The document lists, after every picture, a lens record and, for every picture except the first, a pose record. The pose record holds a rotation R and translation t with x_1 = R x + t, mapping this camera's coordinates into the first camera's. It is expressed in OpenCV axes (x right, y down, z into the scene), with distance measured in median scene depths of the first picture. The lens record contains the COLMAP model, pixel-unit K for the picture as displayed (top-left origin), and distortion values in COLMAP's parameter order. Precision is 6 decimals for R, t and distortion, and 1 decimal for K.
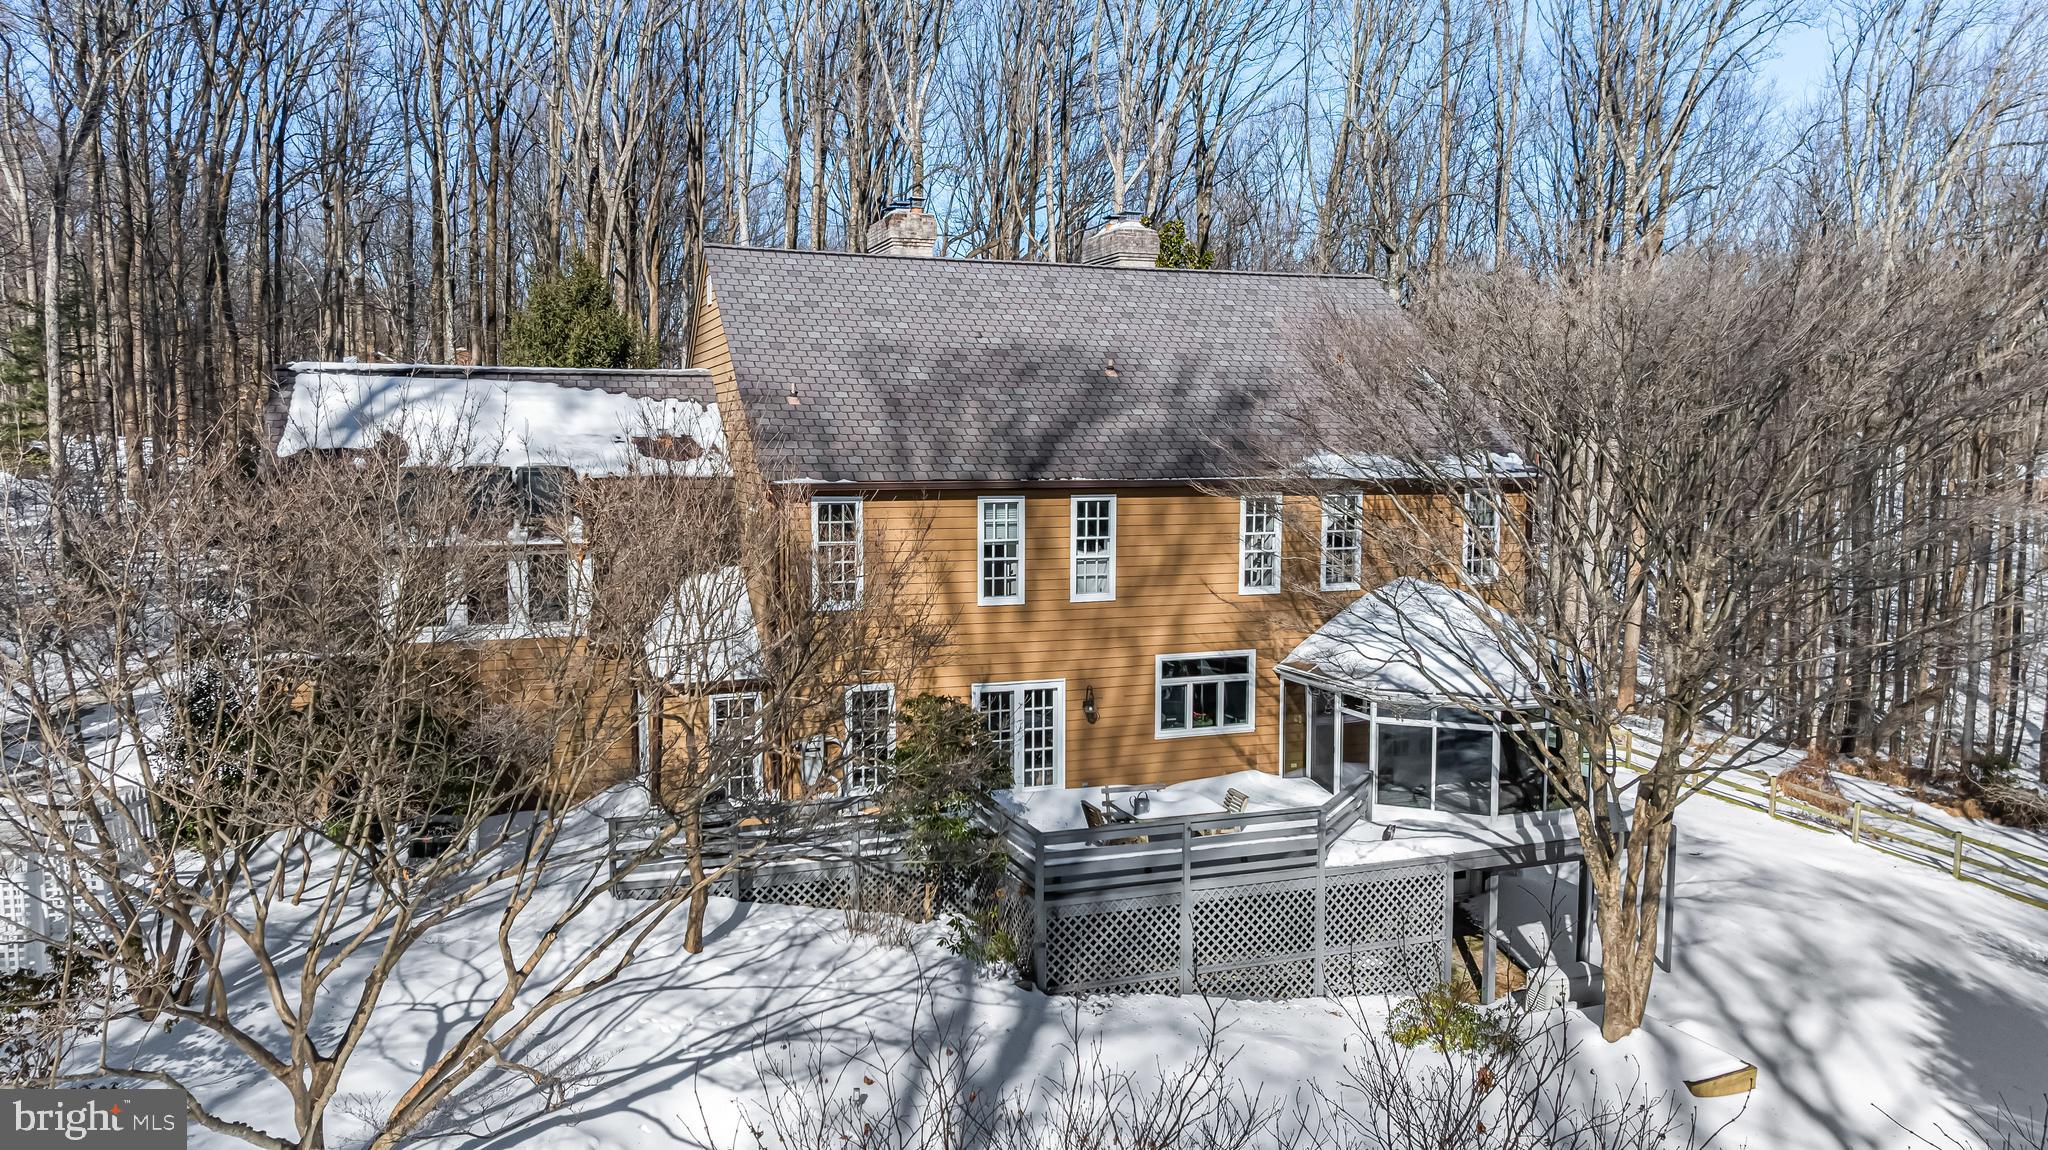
lens RADIAL K [[1429.9, 0, 1013.9], [0, 1429.9, 582.2], [0, 0, 1]] dist [-0.005920, -0.000671]
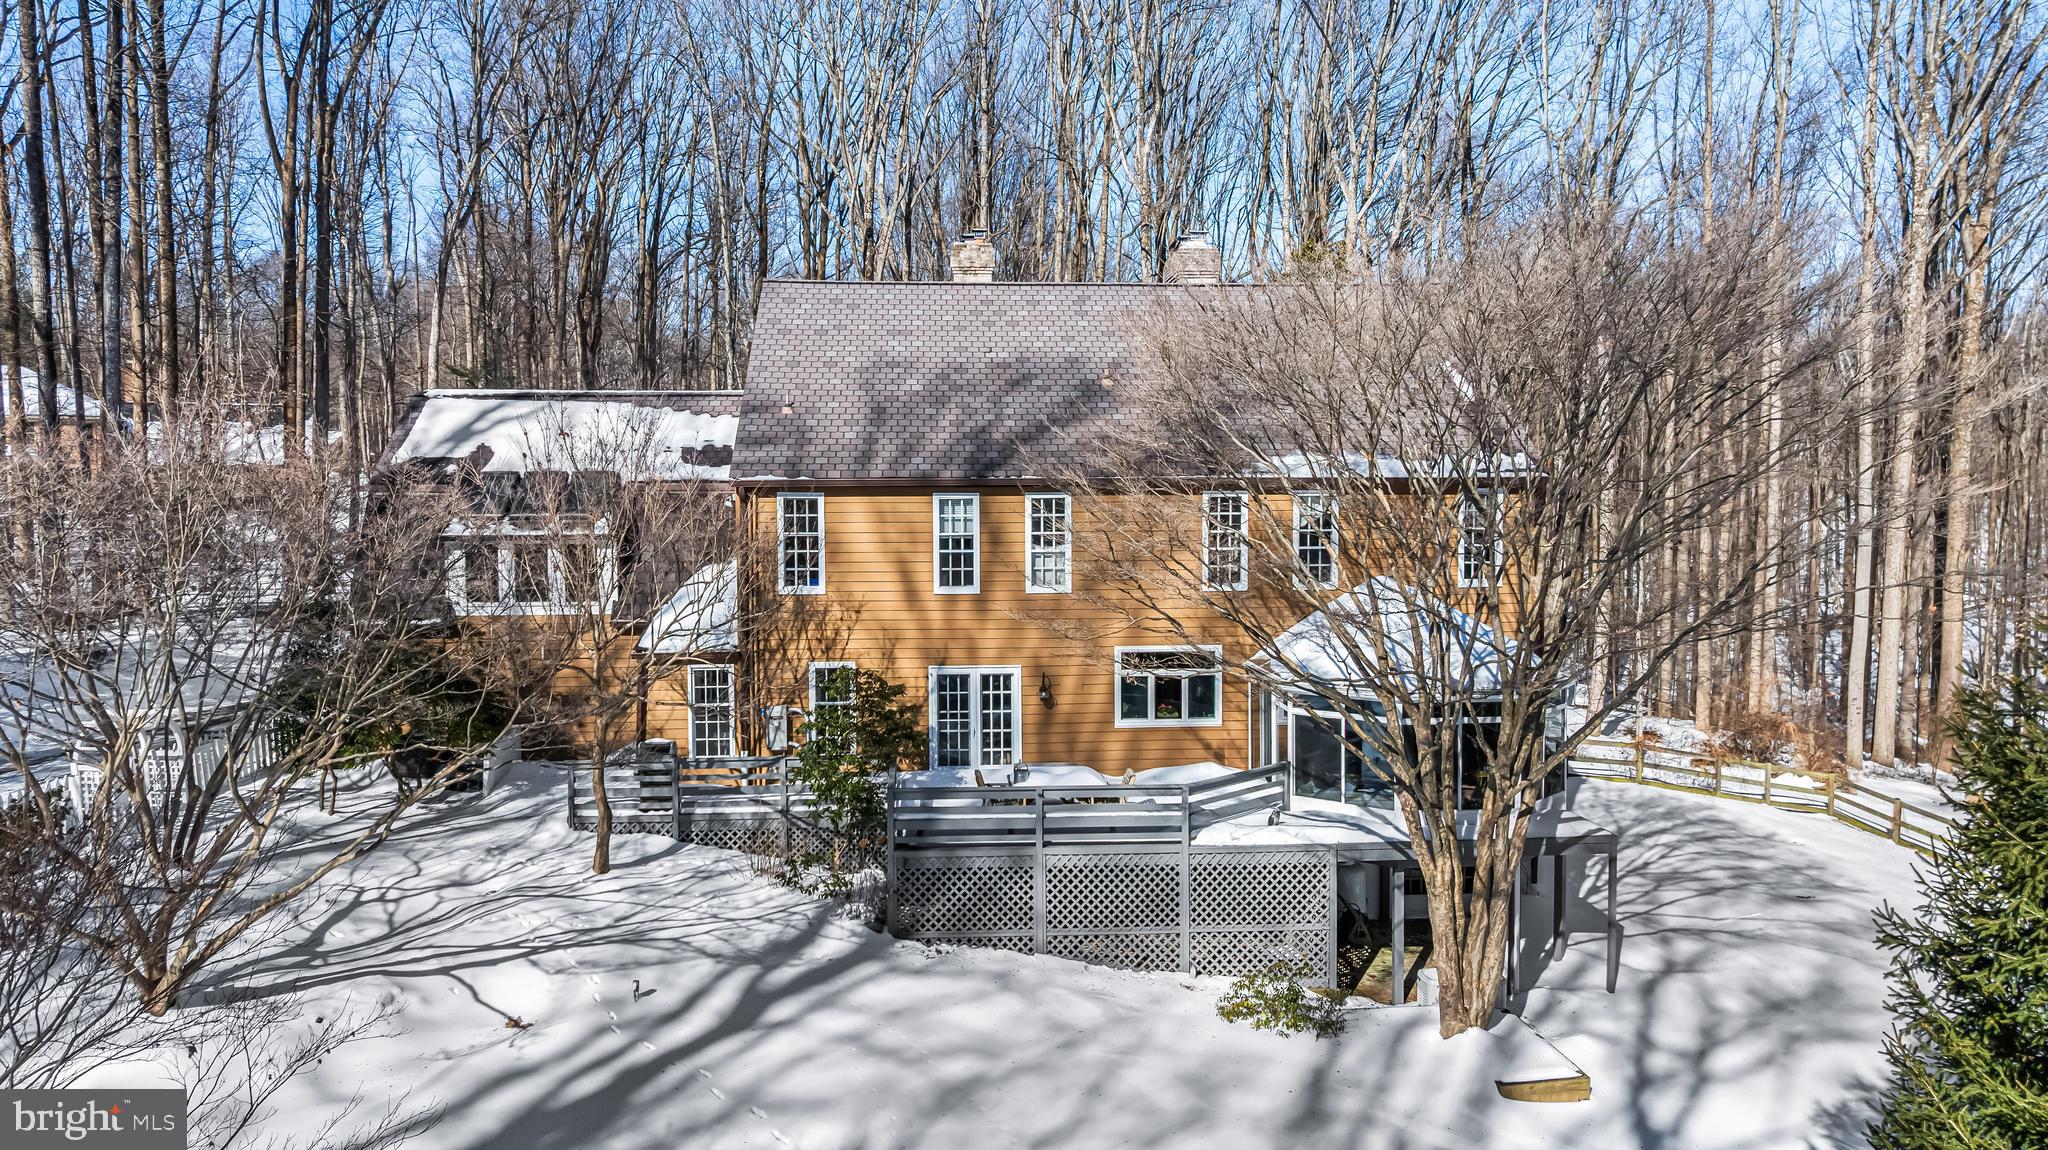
lens RADIAL K [[1429.9, 0, 1013.9], [0, 1429.9, 582.2], [0, 0, 1]] dist [-0.005920, -0.000671]
pose [[0.958027, 0.011701, -0.286441, 0.358797], [-0.021909, 0.999233, -0.032459, 0.043276], [0.285841, 0.037372, 0.957548, -0.025511]]
